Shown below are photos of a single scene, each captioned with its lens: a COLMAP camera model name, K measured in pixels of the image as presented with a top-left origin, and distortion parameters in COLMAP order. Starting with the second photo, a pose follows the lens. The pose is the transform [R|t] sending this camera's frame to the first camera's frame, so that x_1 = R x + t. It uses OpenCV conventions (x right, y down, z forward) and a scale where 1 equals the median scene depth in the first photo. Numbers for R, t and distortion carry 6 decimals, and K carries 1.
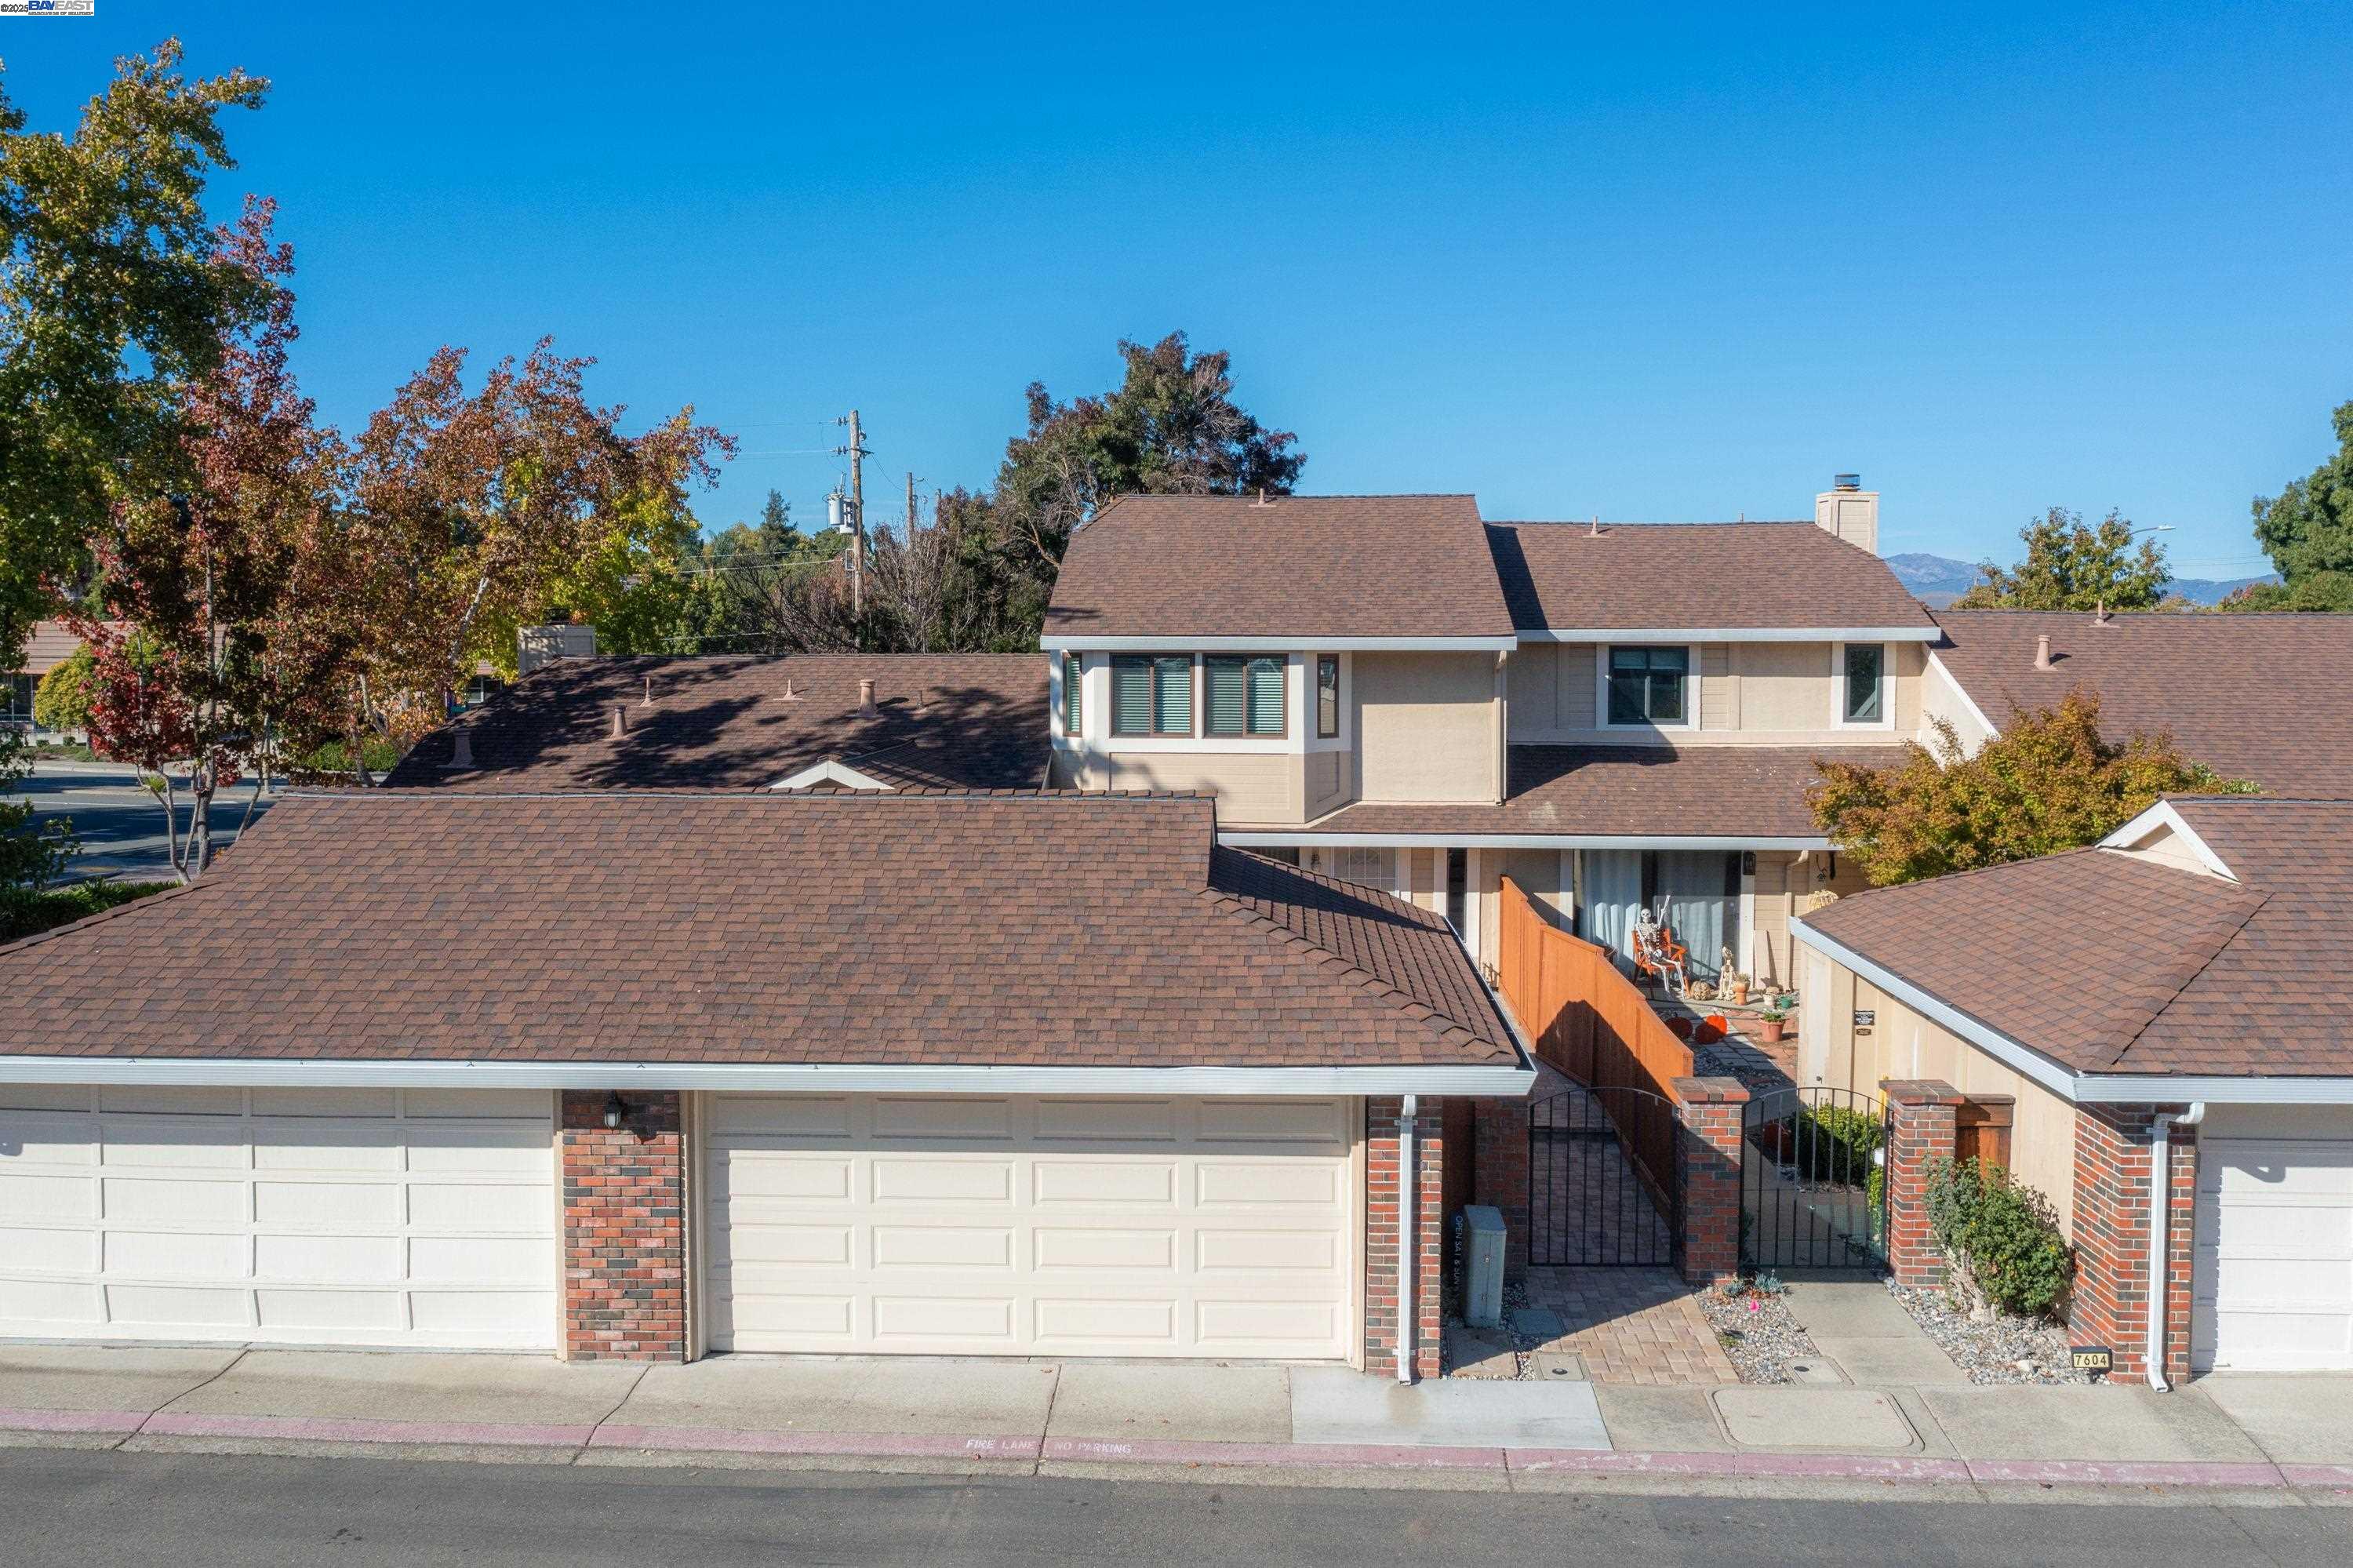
lens RADIAL K [[1873.4, 0, 1207.5], [0, 1873.4, 725.1], [0, 0, 1]] dist [-0.021080, 0.003106]
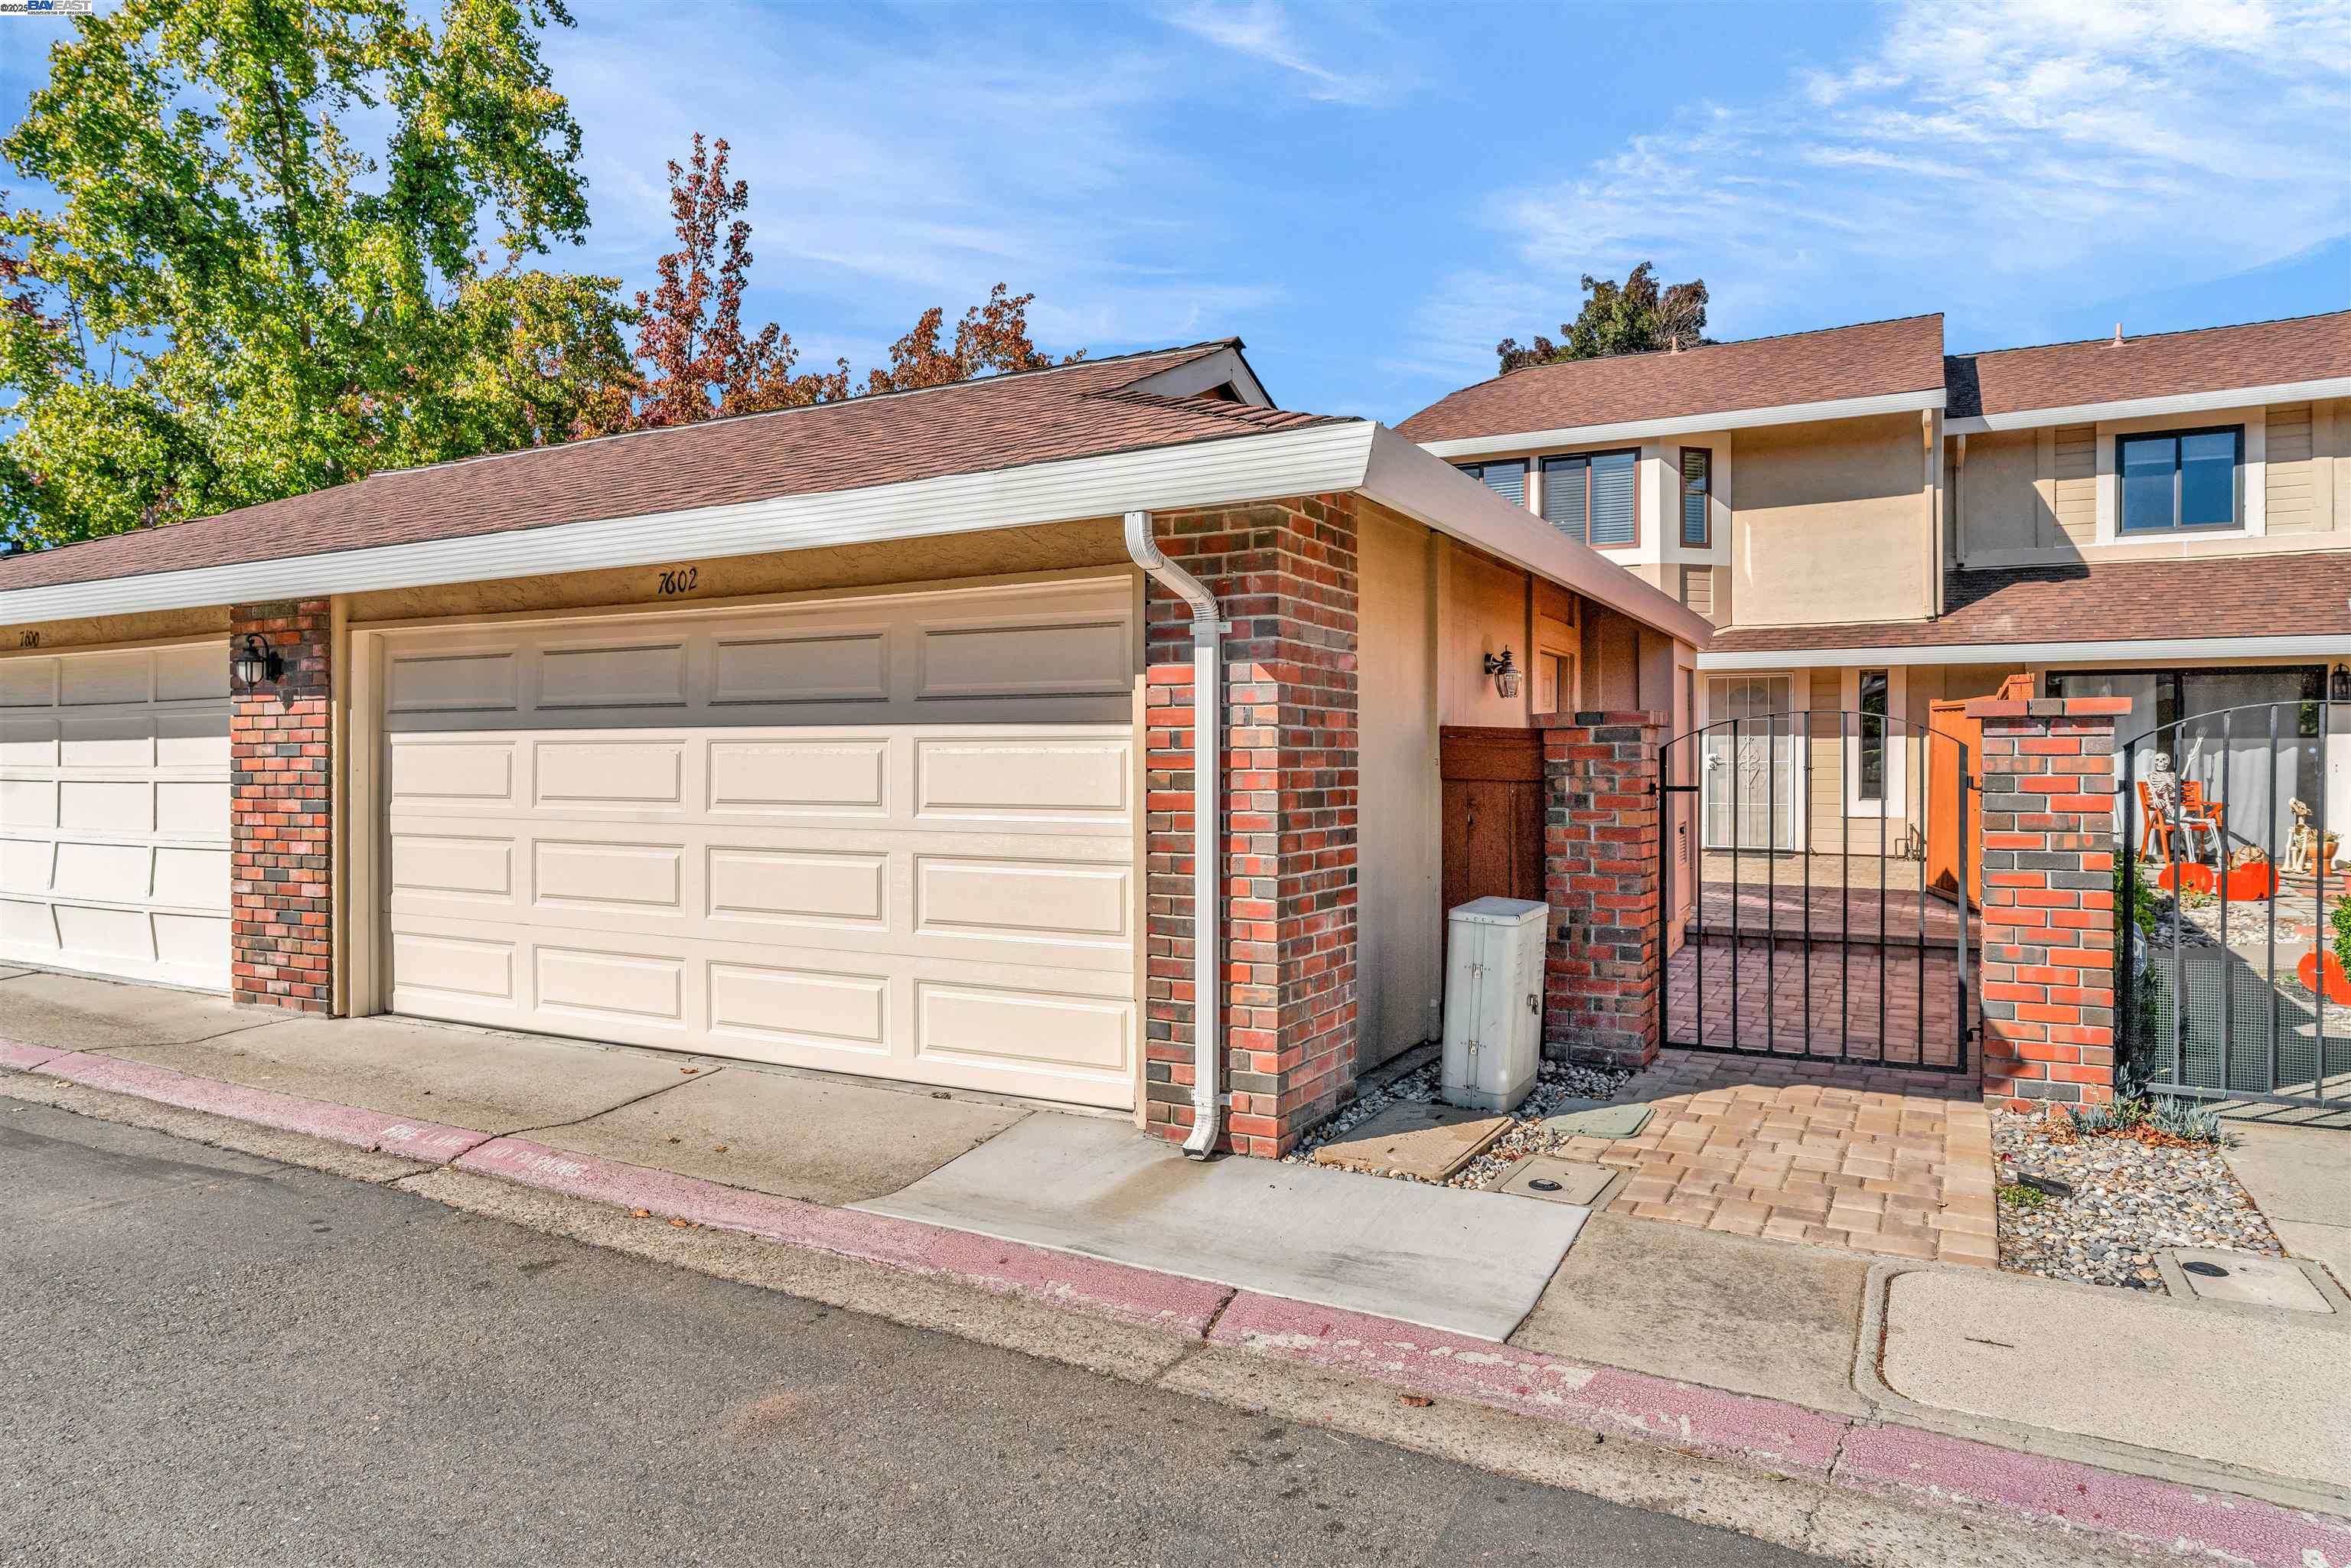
lens RADIAL K [[1425.4, 0, 1156.3], [0, 1425.4, 778.8], [0, 0, 1]] dist [-0.006455, 0.006926]
pose [[0.894855, 0.004986, -0.446329, 0.240080], [-0.021517, 0.999257, -0.031978, 0.243123], [0.445838, 0.038219, 0.894297, 0.602355]]
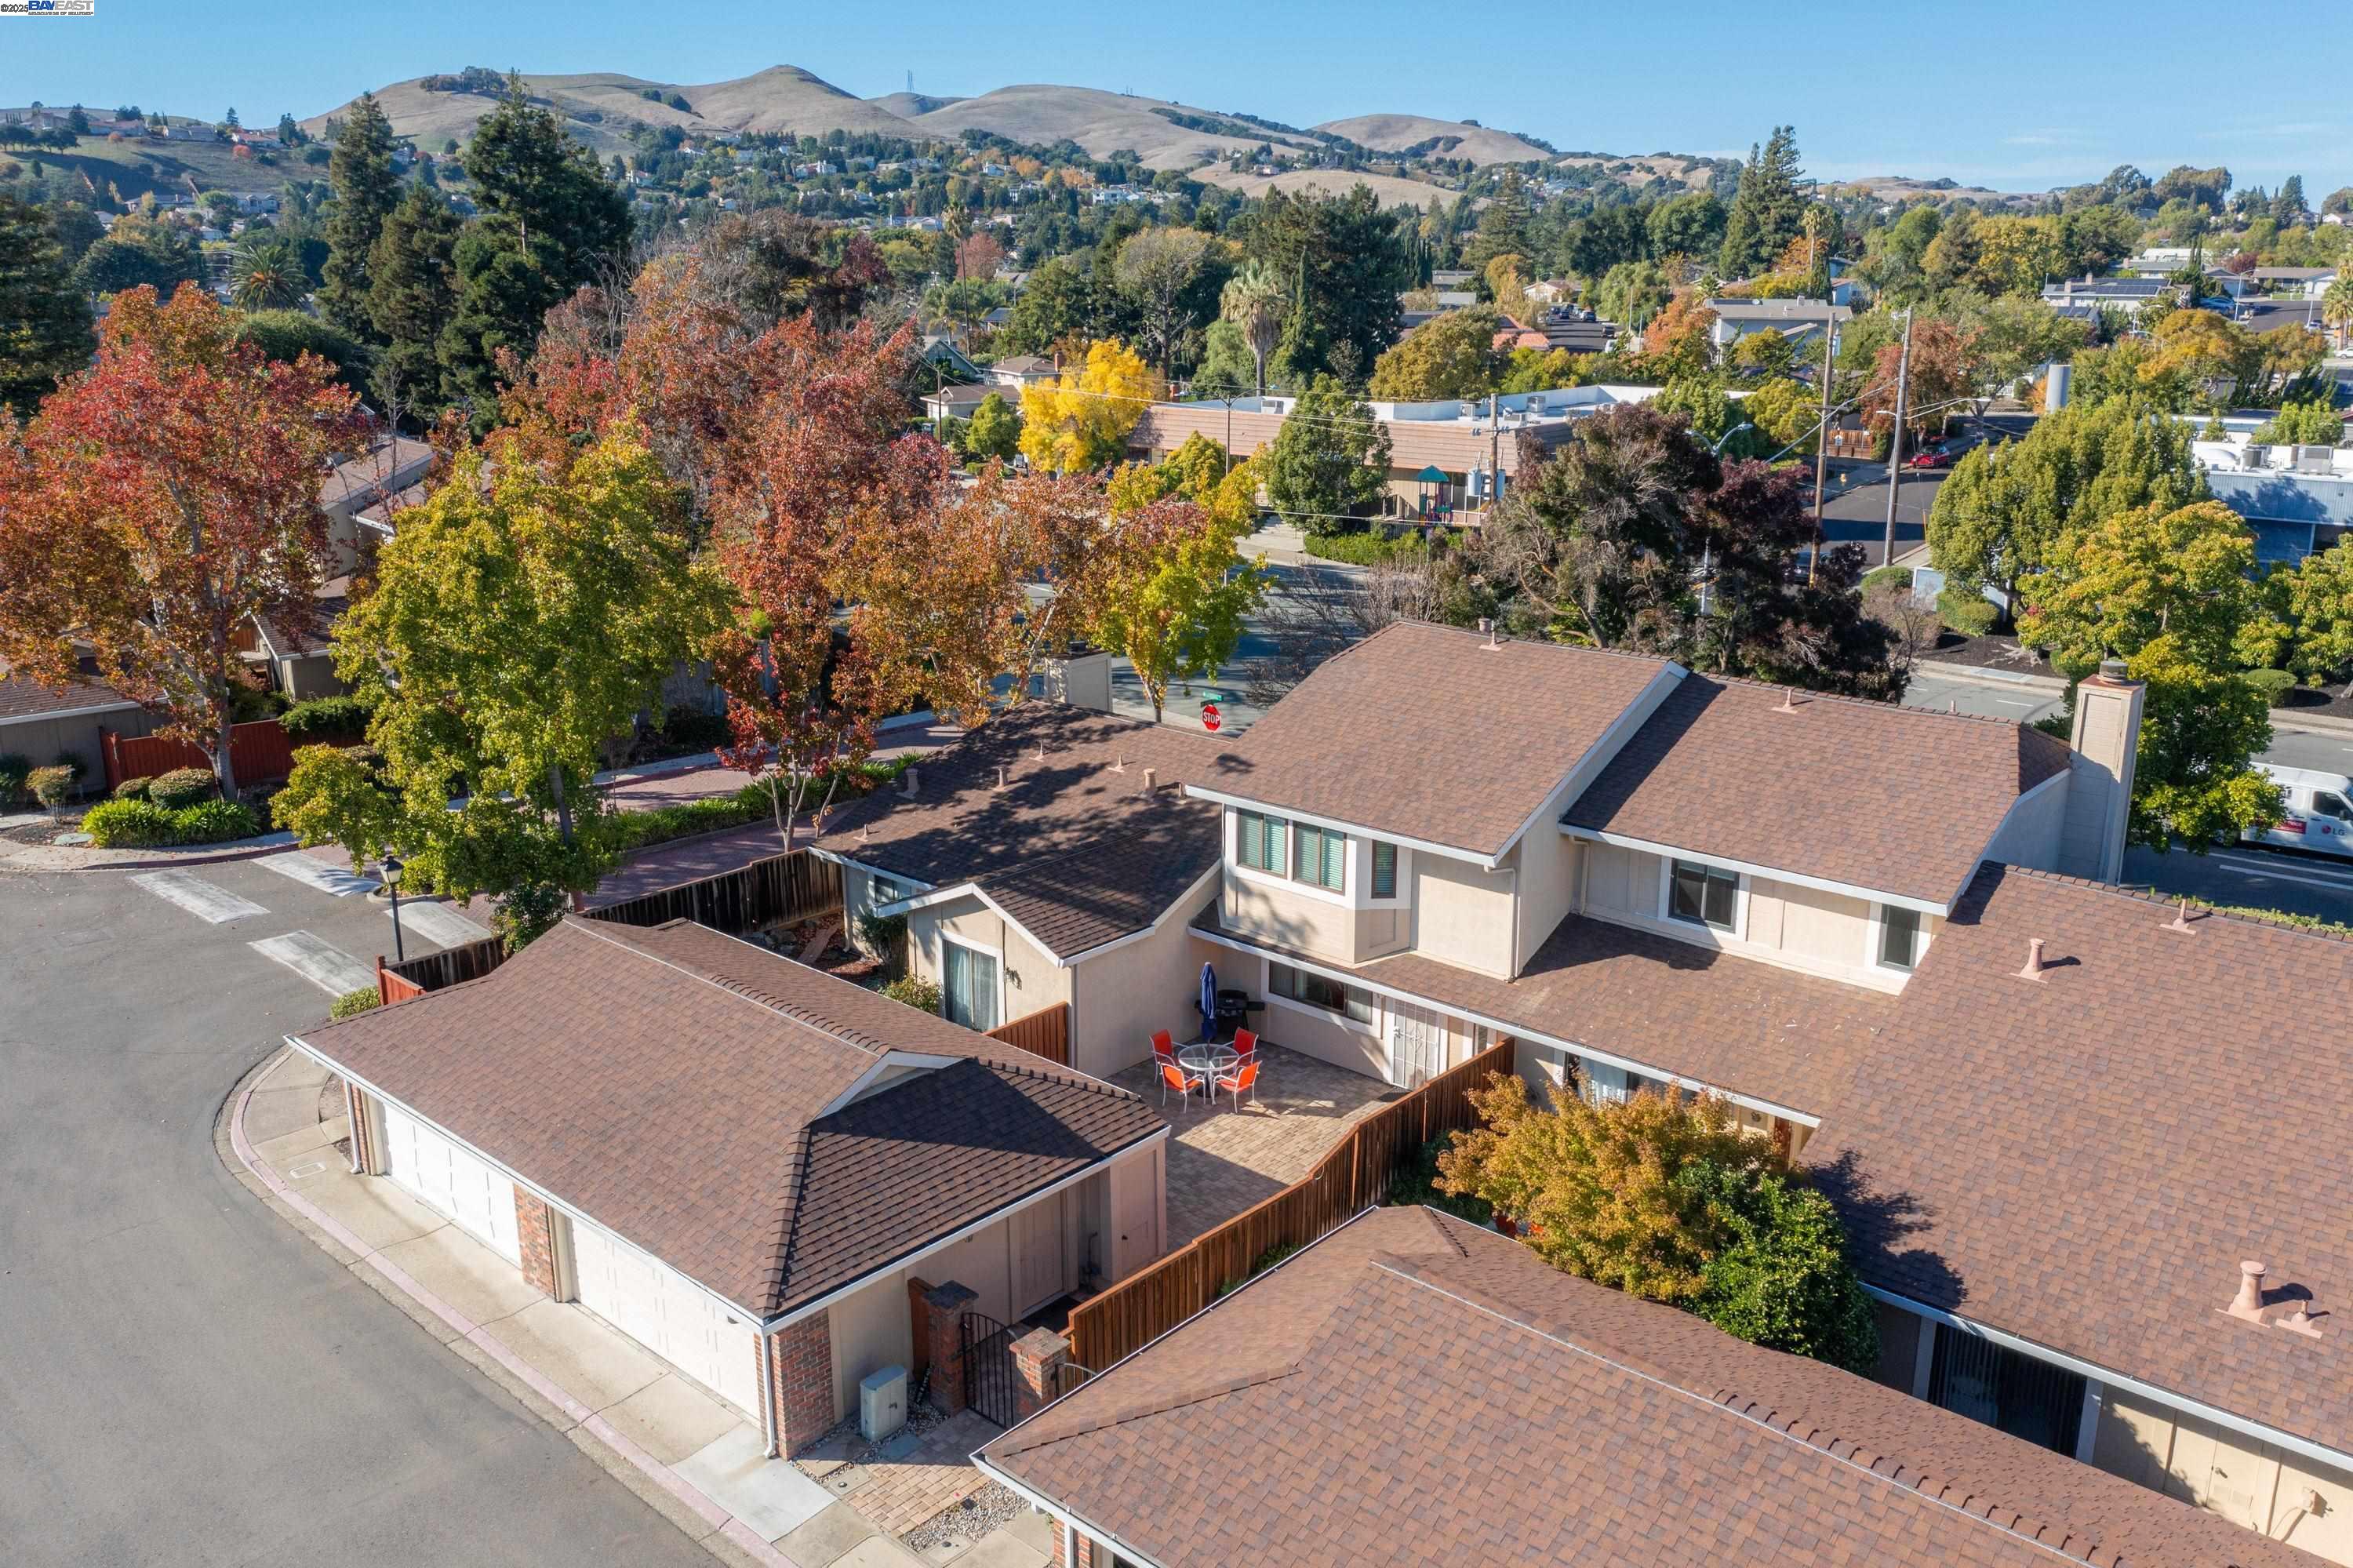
lens RADIAL K [[1865.5, 0, 1187.1], [0, 1865.5, 695.0], [0, 0, 1]] dist [-0.018624, -0.003416]
pose [[0.768420, 0.138118, -0.624864, 1.284853], [-0.025621, 0.982288, 0.185616, -0.628814], [0.639433, -0.126621, 0.758348, 0.014964]]
